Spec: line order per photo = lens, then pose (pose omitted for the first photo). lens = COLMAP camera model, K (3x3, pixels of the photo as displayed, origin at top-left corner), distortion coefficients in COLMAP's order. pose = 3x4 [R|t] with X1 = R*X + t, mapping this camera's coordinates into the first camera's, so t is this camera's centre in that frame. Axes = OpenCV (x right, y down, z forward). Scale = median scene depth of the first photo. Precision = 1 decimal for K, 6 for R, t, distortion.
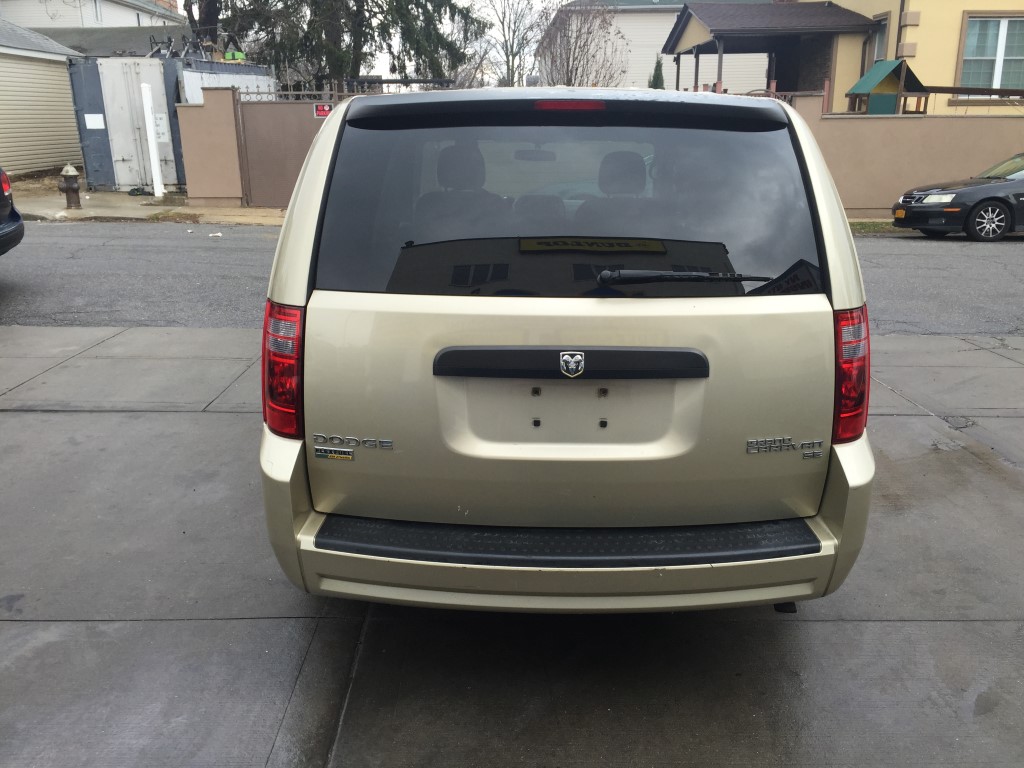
lens RADIAL K [[866.6, 0, 511.9], [0, 866.6, 380.8], [0, 0, 1]] dist [0.074983, -0.104652]
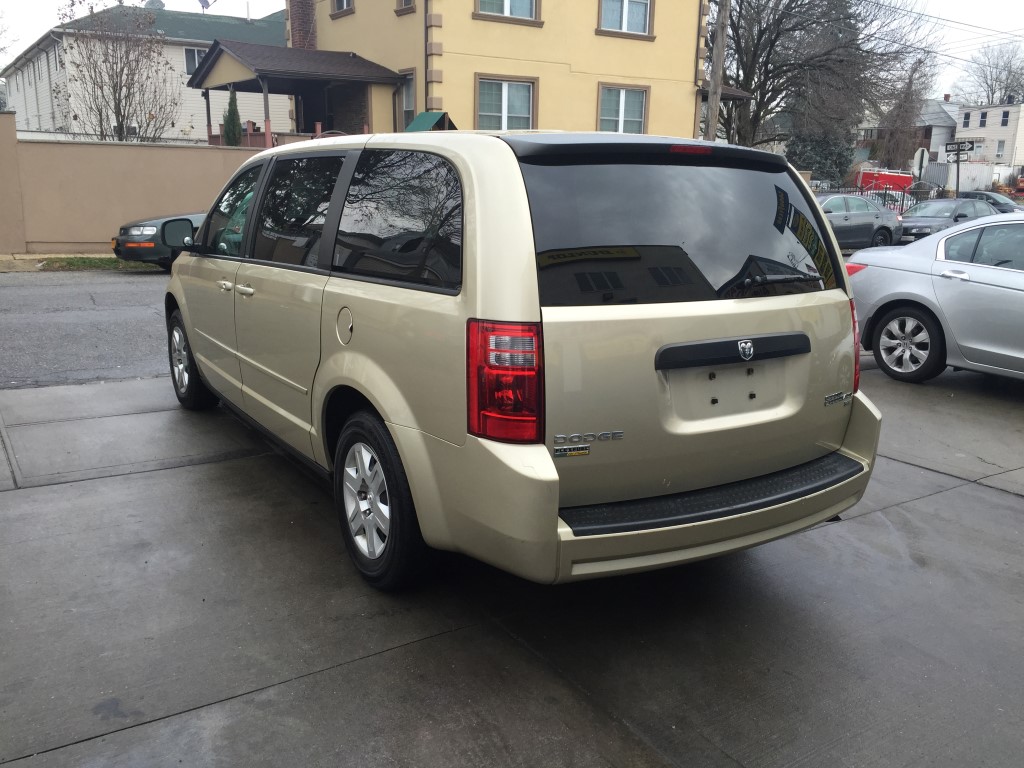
lens RADIAL K [[866.6, 0, 511.6], [0, 866.6, 381.0], [0, 0, 1]] dist [0.074983, -0.104652]
pose [[0.843312, -0.104487, 0.527169, -0.830590], [0.125600, 0.992072, -0.004290, -0.010915], [-0.522542, 0.069830, 0.849749, 0.082269]]
